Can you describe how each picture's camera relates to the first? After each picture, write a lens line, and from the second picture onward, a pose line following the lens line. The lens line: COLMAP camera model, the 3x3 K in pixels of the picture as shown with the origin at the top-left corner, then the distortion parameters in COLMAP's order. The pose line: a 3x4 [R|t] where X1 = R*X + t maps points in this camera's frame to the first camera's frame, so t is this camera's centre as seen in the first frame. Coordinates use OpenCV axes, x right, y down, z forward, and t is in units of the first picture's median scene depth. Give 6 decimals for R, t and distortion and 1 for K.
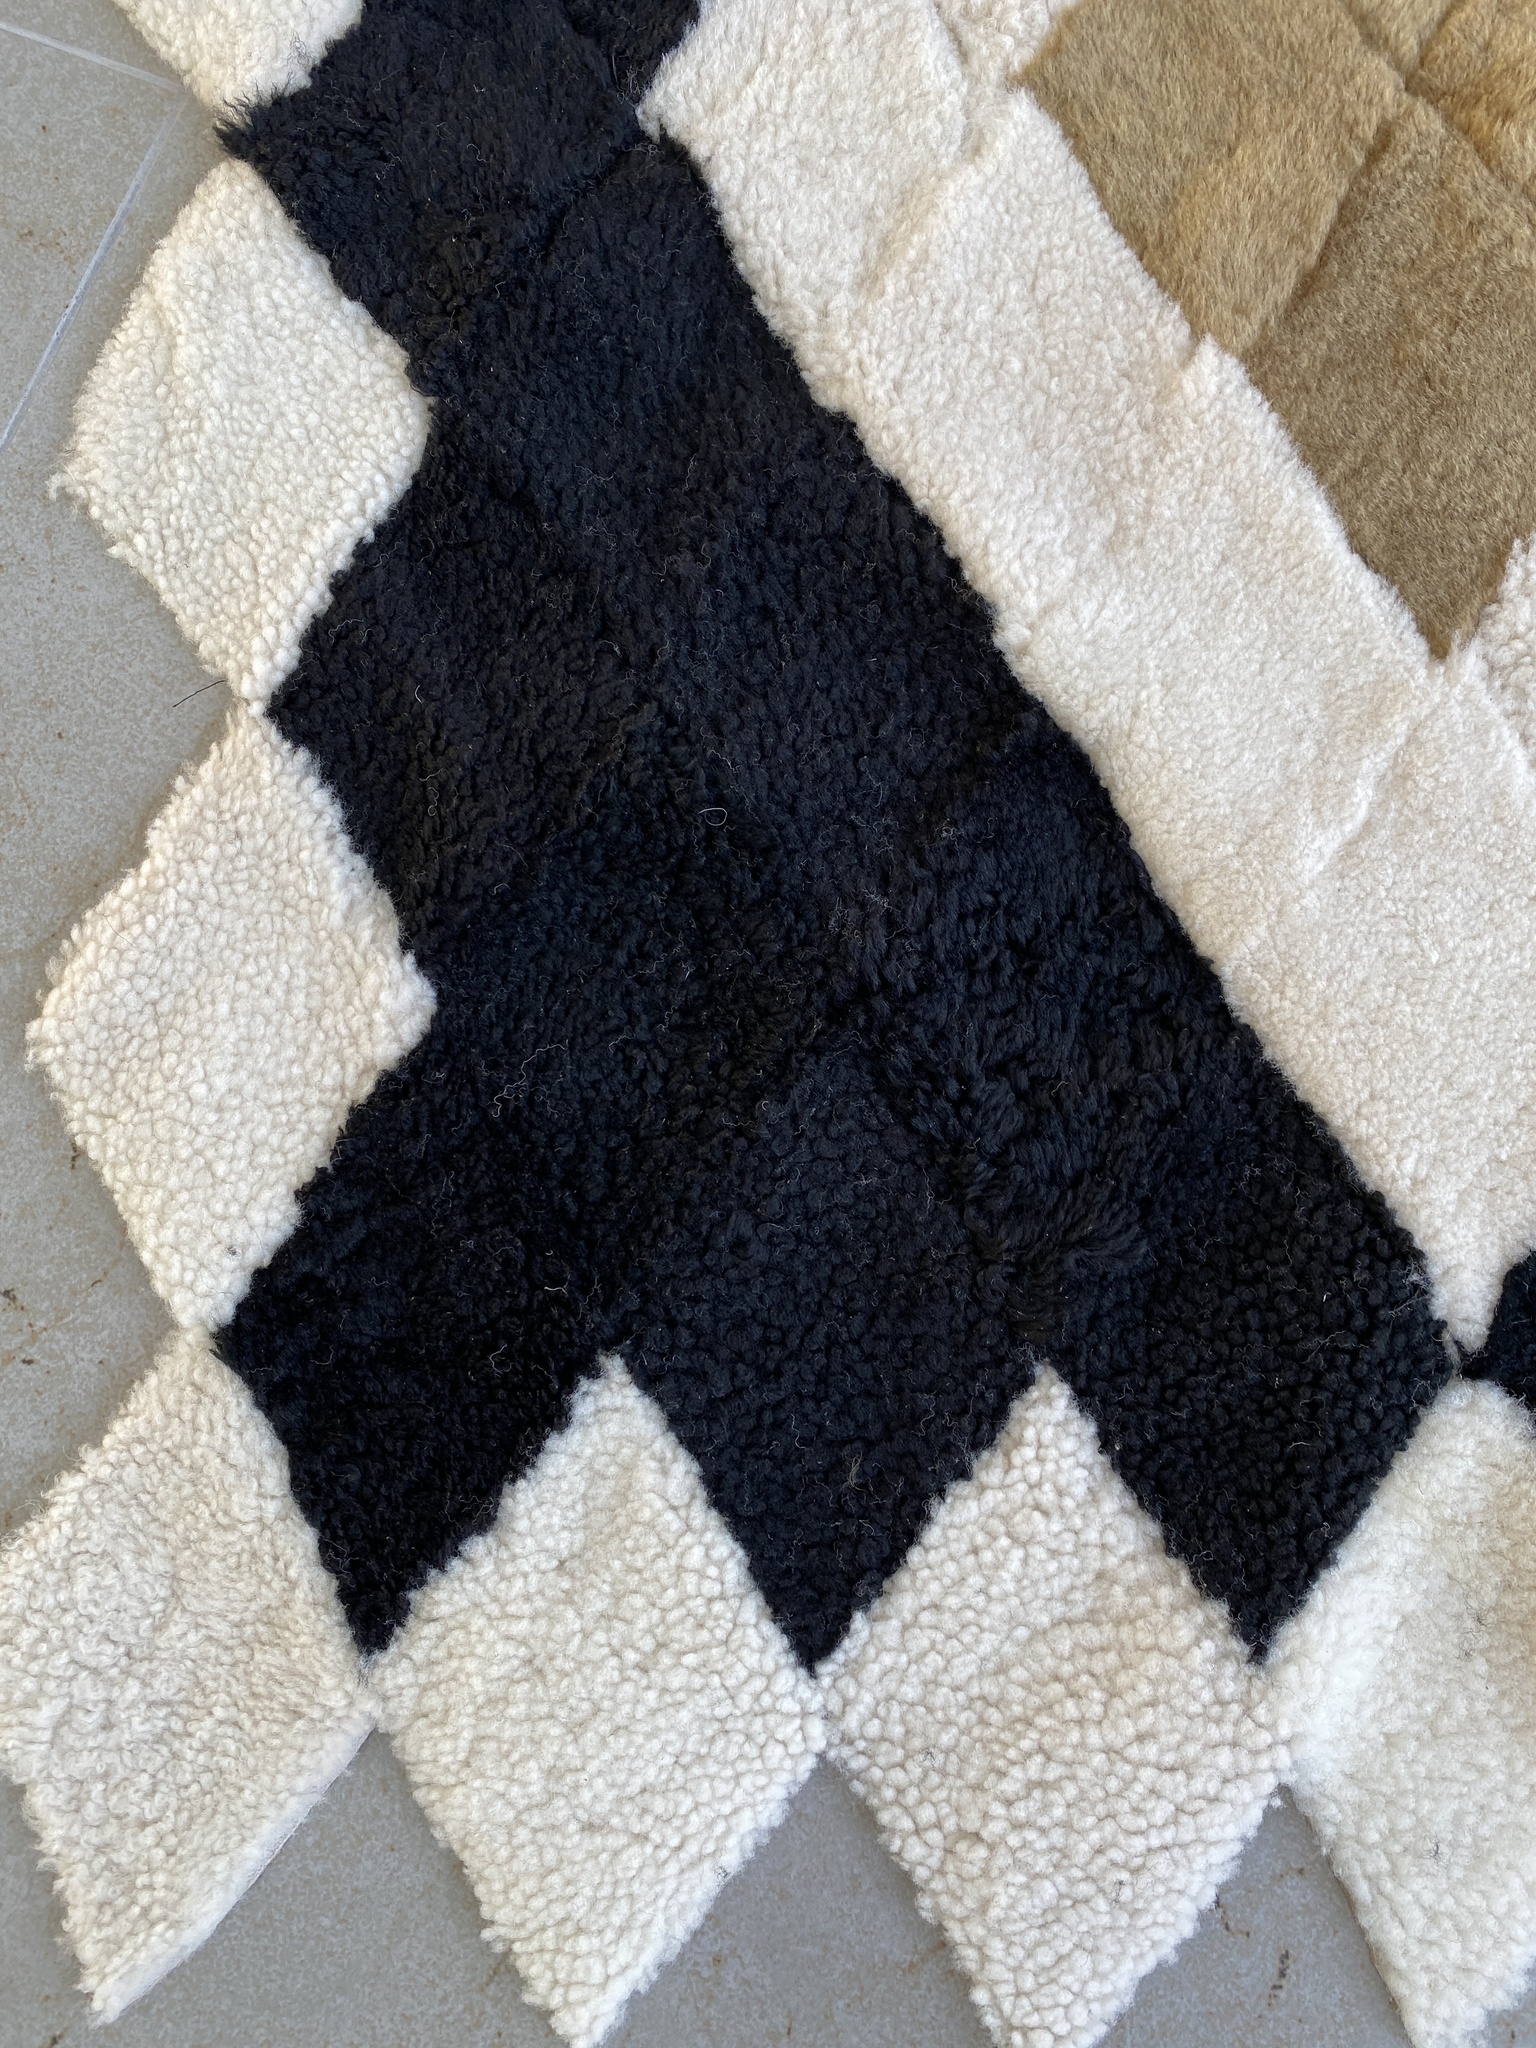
lens RADIAL K [[1554.6, 0, 752.1], [0, 1554.6, 993.4], [0, 0, 1]] dist [0.017207, -0.019446]
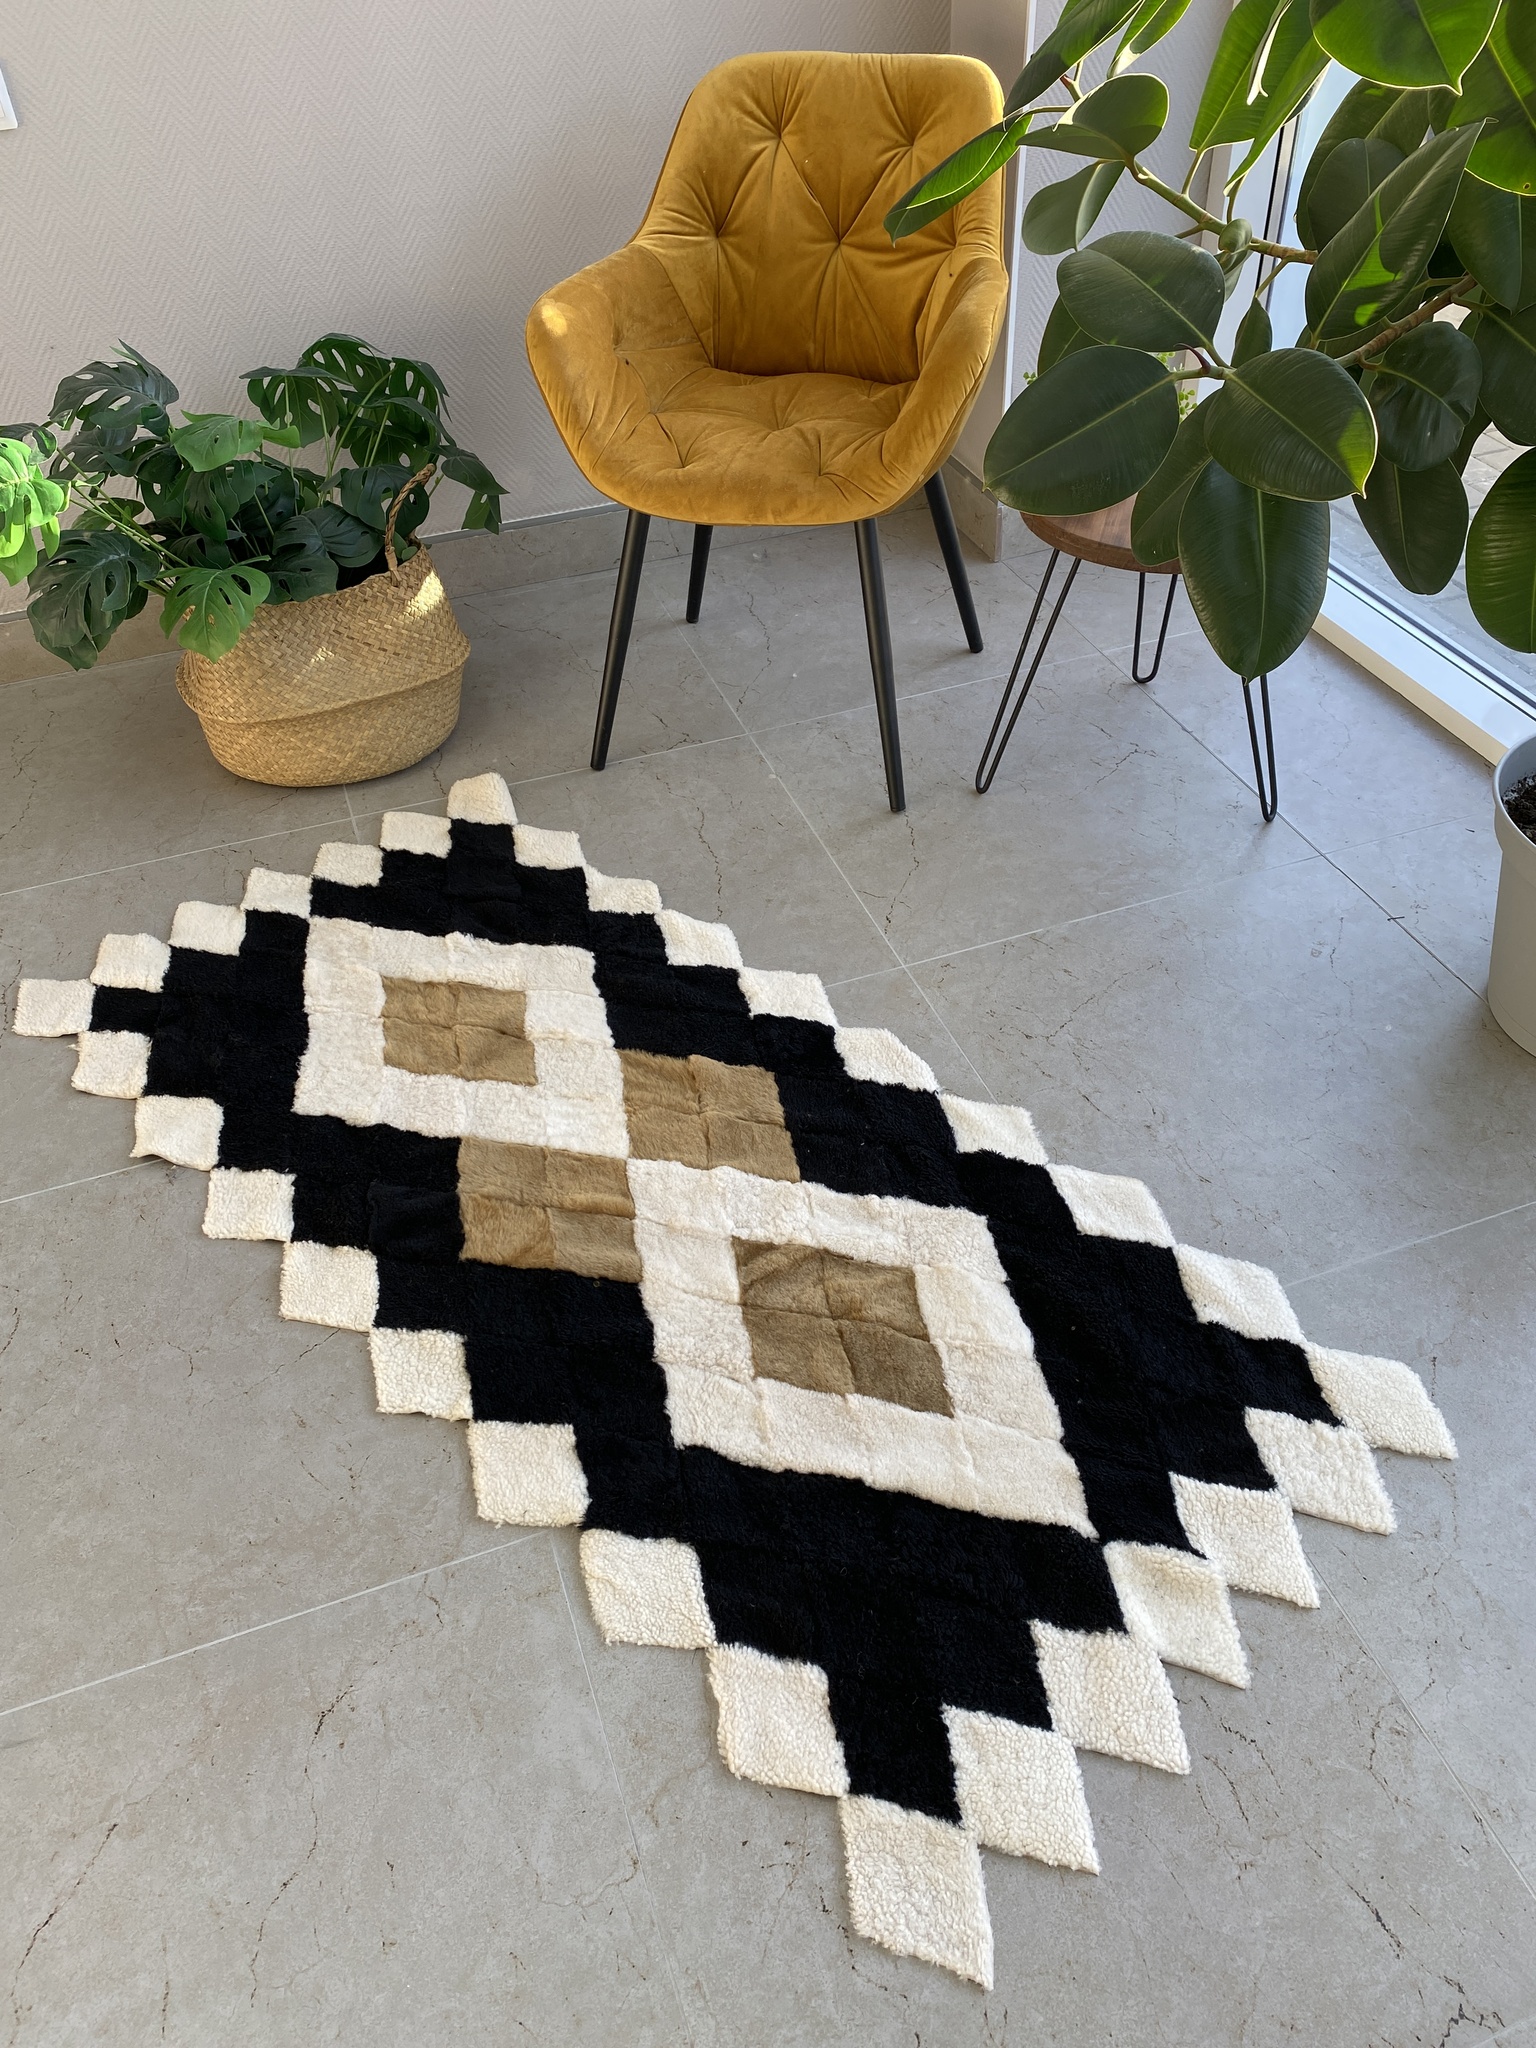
lens RADIAL K [[1554.6, 0, 761.3], [0, 1554.6, 1024.2], [0, 0, 1]] dist [0.017207, -0.019446]
pose [[0.730624, -0.441732, 0.520636, -1.381742], [0.677308, 0.565240, -0.470910, 0.680173], [-0.086269, 0.696690, 0.712167, -2.206826]]
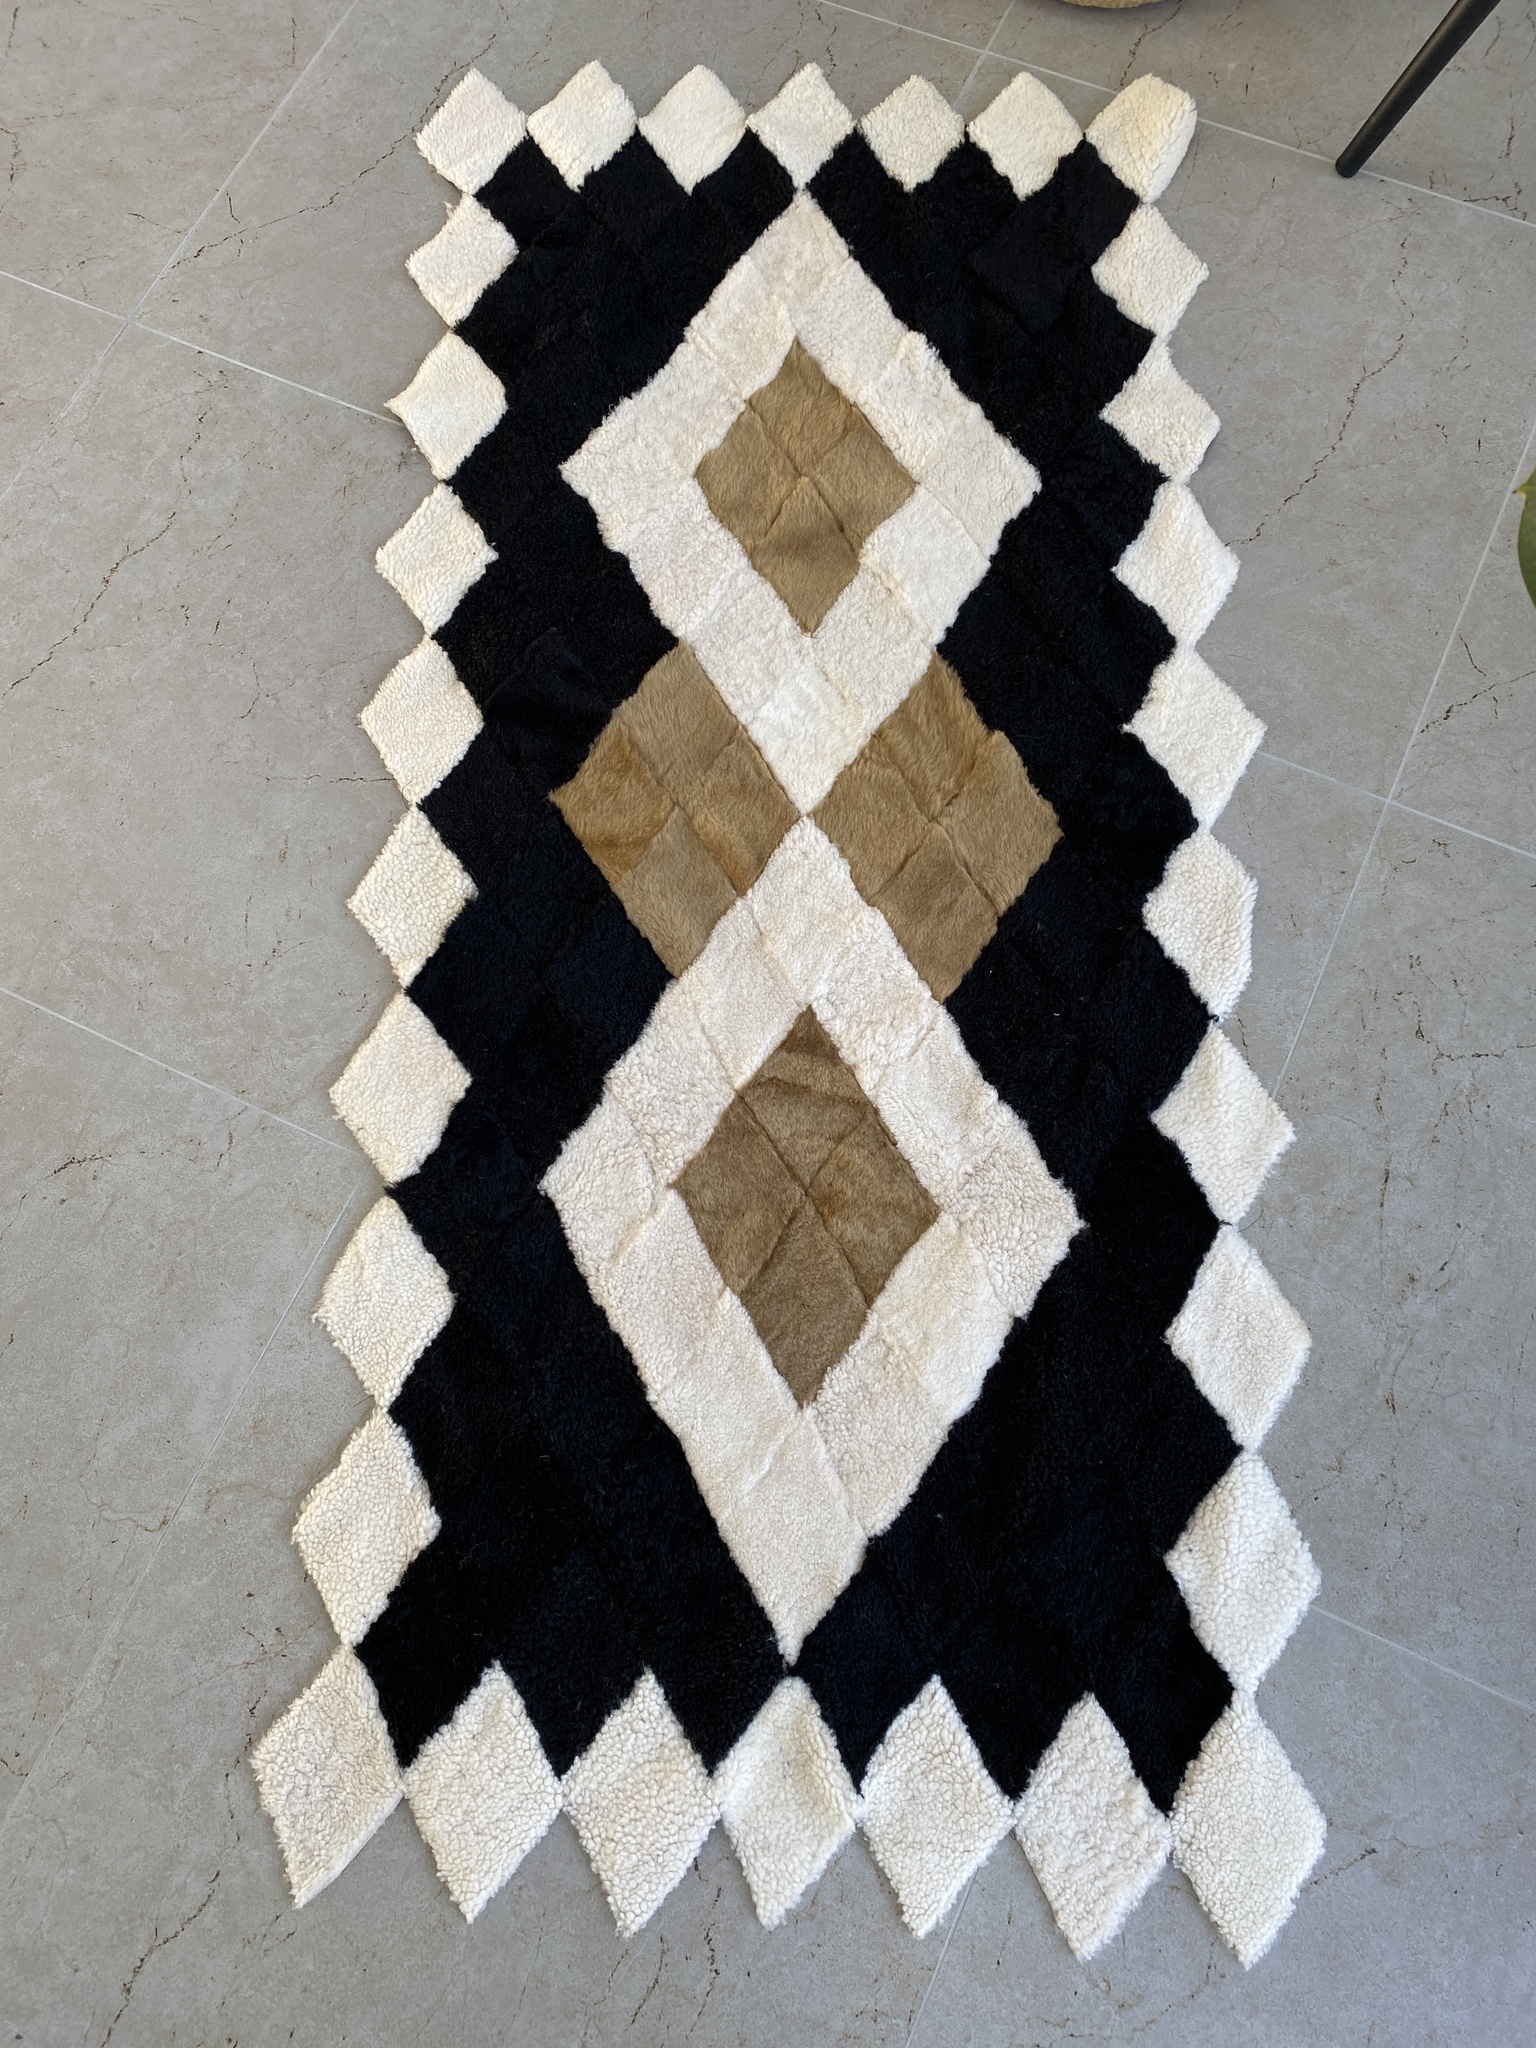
lens RADIAL K [[1554.6, 0, 767.7], [0, 1554.6, 1029.2], [0, 0, 1]] dist [0.017207, -0.019446]
pose [[0.999640, 0.026508, -0.004025, 0.366617], [-0.026803, 0.984149, -0.175308, -0.392761], [-0.000686, 0.175353, 0.984505, -1.900808]]
